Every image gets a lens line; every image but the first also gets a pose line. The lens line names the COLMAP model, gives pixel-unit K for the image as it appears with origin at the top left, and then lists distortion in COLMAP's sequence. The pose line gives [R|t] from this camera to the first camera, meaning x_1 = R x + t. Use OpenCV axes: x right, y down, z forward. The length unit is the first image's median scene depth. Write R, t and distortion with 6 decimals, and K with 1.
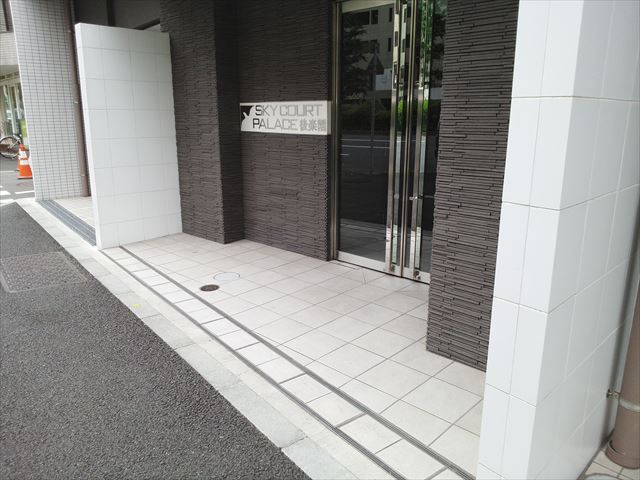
lens RADIAL K [[504.4, 0, 319.7], [0, 504.4, 239.5], [0, 0, 1]] dist [0.003446, 0.000307]
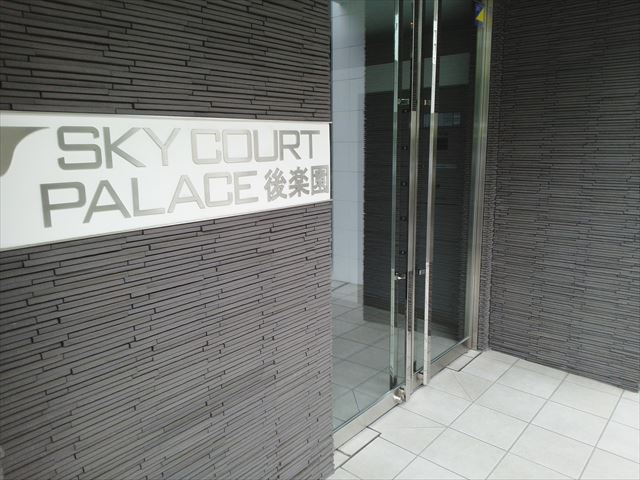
lens RADIAL K [[504.4, 0, 320.0], [0, 504.4, 239.6], [0, 0, 1]] dist [0.003446, 0.000307]
pose [[-0.069155, -0.194353, 0.978491, -0.389634], [0.250800, 0.945950, 0.205615, -0.249005], [-0.965566, 0.259625, -0.016674, 0.956851]]
